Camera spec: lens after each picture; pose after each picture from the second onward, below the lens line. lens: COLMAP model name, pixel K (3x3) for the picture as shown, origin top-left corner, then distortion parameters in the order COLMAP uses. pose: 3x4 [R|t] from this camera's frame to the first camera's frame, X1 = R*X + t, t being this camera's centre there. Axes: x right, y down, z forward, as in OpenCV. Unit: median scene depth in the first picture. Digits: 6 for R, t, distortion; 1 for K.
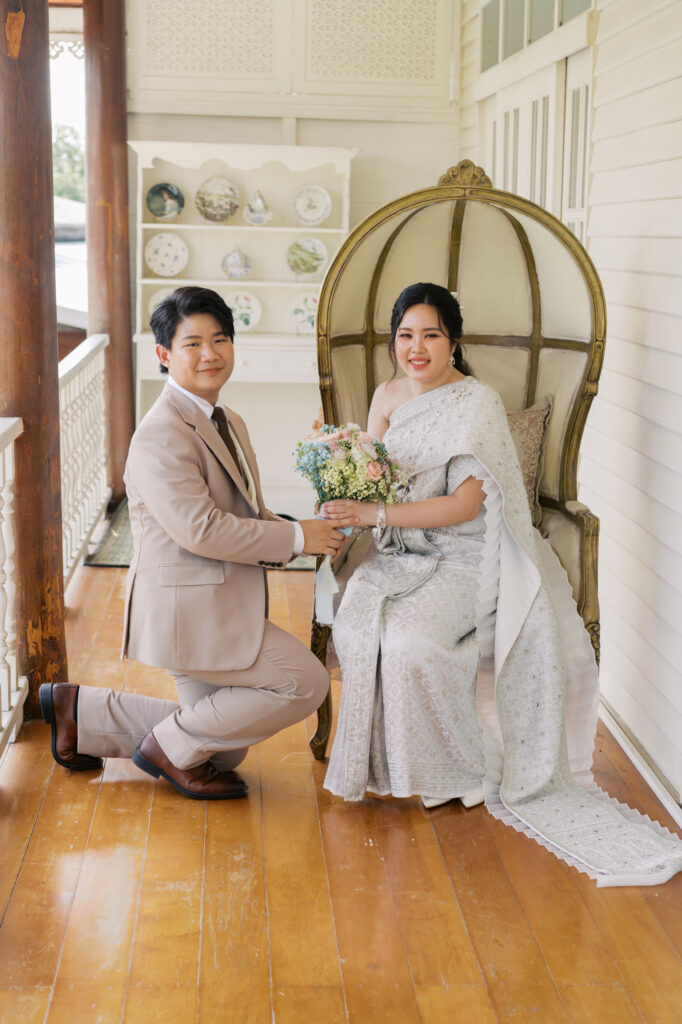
lens RADIAL K [[1542.8, 0, 338.1], [0, 1542.8, 488.1], [0, 0, 1]] dist [-0.003163, -0.093026]
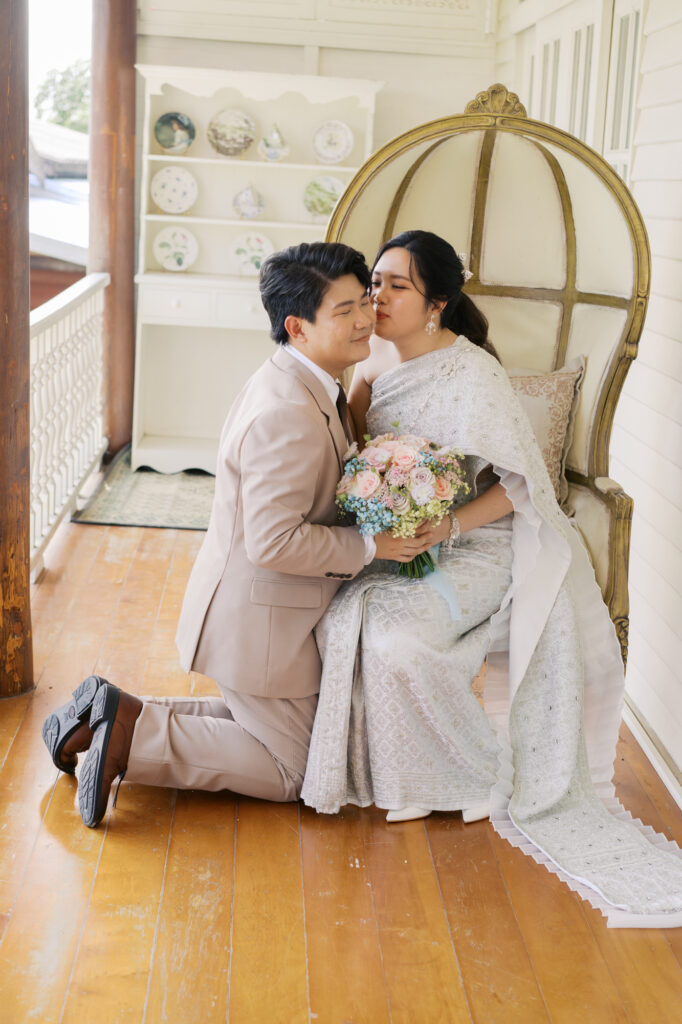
lens RADIAL K [[1556.2, 0, 342.3], [0, 1556.2, 494.1], [0, 0, 1]] dist [-0.001084, -0.113324]
pose [[0.999276, 0.036631, -0.010280, 0.011801], [-0.036257, 0.998746, 0.034528, -0.007528], [0.011532, -0.034130, 0.999351, 0.105974]]
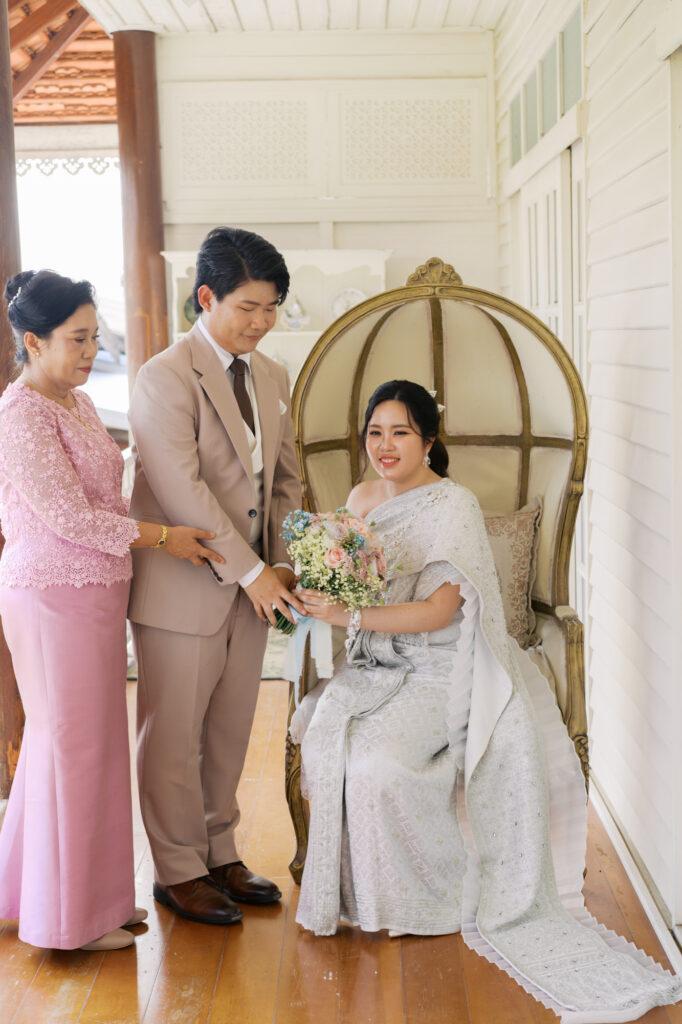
lens RADIAL K [[1542.8, 0, 338.1], [0, 1542.8, 488.1], [0, 0, 1]] dist [-0.003163, -0.093026]
pose [[0.996550, -0.030632, -0.077133, 0.089871], [0.025593, 0.997525, -0.065492, -0.005454], [0.078948, 0.063292, 0.994868, 0.034936]]
